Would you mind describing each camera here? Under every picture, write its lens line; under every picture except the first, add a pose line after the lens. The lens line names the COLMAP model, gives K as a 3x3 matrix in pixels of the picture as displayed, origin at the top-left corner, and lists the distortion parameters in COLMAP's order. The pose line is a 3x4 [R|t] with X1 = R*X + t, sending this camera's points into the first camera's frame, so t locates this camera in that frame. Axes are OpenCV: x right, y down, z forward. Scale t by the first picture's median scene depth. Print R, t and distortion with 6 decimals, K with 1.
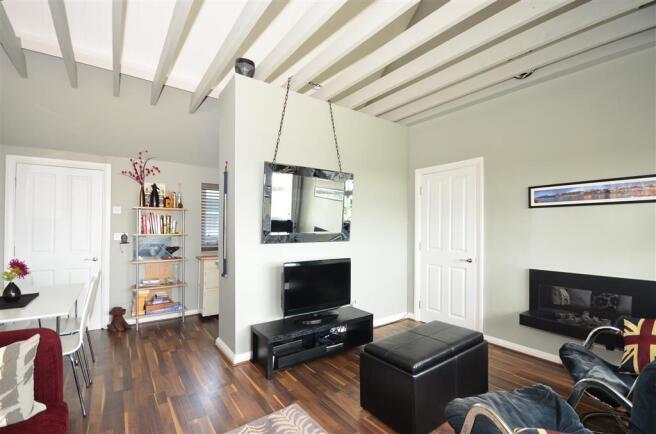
lens RADIAL K [[295.8, 0, 332.9], [0, 295.8, 230.0], [0, 0, 1]] dist [-0.000534, -0.000073]
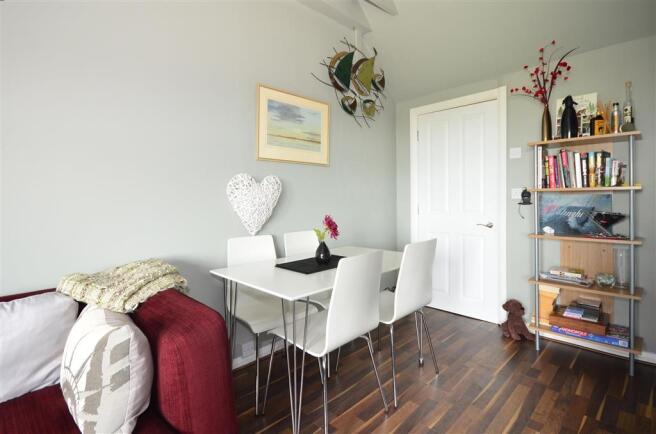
lens RADIAL K [[318.7, 0, 326.4], [0, 318.7, 199.7], [0, 0, 1]] dist [-0.006639, -0.000983]
pose [[0.128599, 0.009535, -0.991651, -0.081200], [0.012080, 0.999865, 0.011180, 0.022733], [0.991623, -0.013417, 0.128467, 0.484893]]
